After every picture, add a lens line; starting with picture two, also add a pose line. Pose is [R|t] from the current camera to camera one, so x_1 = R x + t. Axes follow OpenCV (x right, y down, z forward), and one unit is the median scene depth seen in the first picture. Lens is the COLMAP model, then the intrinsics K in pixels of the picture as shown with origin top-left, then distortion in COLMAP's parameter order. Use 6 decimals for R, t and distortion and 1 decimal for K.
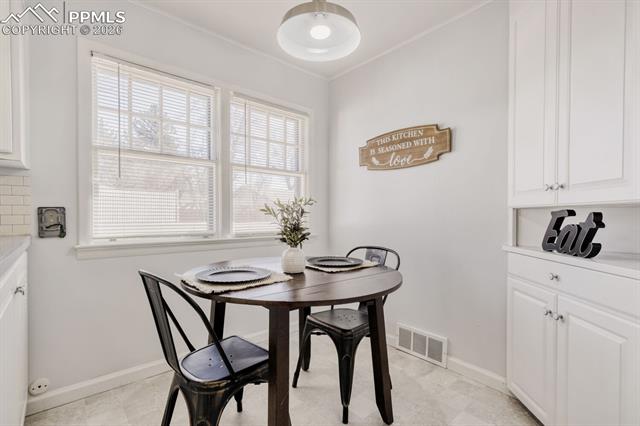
lens RADIAL K [[281.7, 0, 319.6], [0, 281.7, 216.0], [0, 0, 1]] dist [-0.002170, -0.001154]
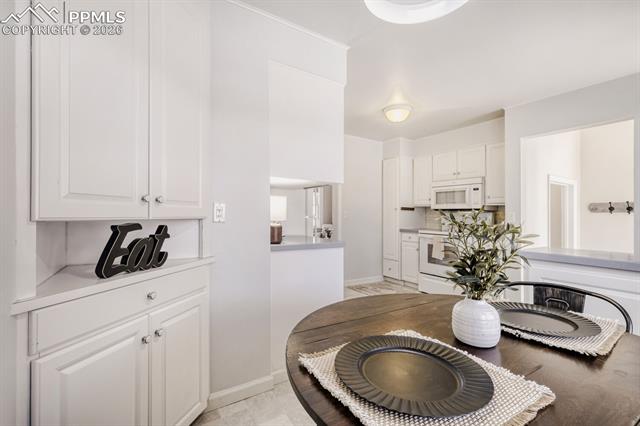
lens RADIAL K [[281.7, 0, 321.0], [0, 281.7, 216.0], [0, 0, 1]] dist [-0.002170, -0.001154]
pose [[-0.990683, 0.005744, 0.136064, 0.152217], [0.005228, 0.999978, -0.004149, -0.040318], [-0.136084, -0.003399, -0.990691, 1.877572]]
